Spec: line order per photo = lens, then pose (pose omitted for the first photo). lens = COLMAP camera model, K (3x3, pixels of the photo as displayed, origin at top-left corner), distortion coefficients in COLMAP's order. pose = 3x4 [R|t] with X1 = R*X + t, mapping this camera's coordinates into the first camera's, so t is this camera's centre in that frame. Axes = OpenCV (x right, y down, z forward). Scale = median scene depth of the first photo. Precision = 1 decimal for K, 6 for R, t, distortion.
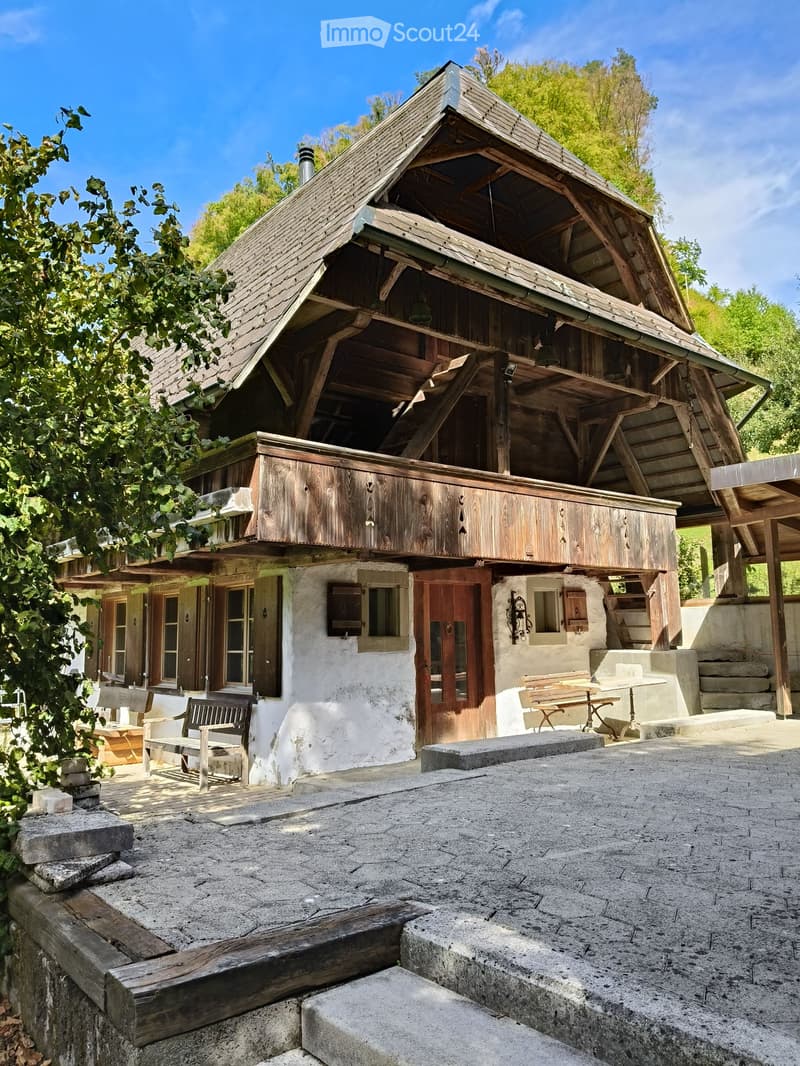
lens RADIAL K [[830.8, 0, 400.0], [0, 830.8, 533.0], [0, 0, 1]] dist [0.032498, -0.002516]
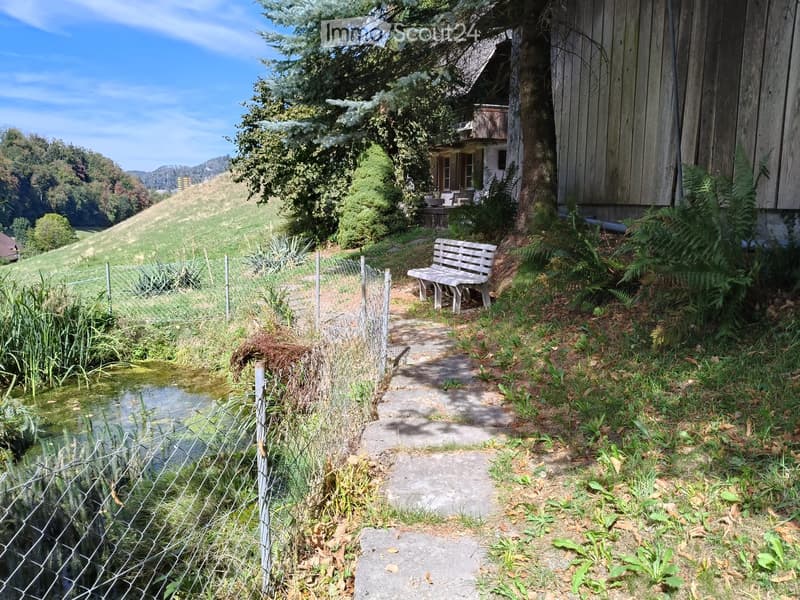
lens RADIAL K [[623.5, 0, 406.5], [0, 623.5, 299.5], [0, 0, 1]] dist [0.032498, -0.002516]
pose [[0.951361, 0.060428, -0.302094, 0.300670], [0.025495, 0.961769, 0.272673, -0.046442], [0.307022, -0.267112, 0.913449, -1.267130]]
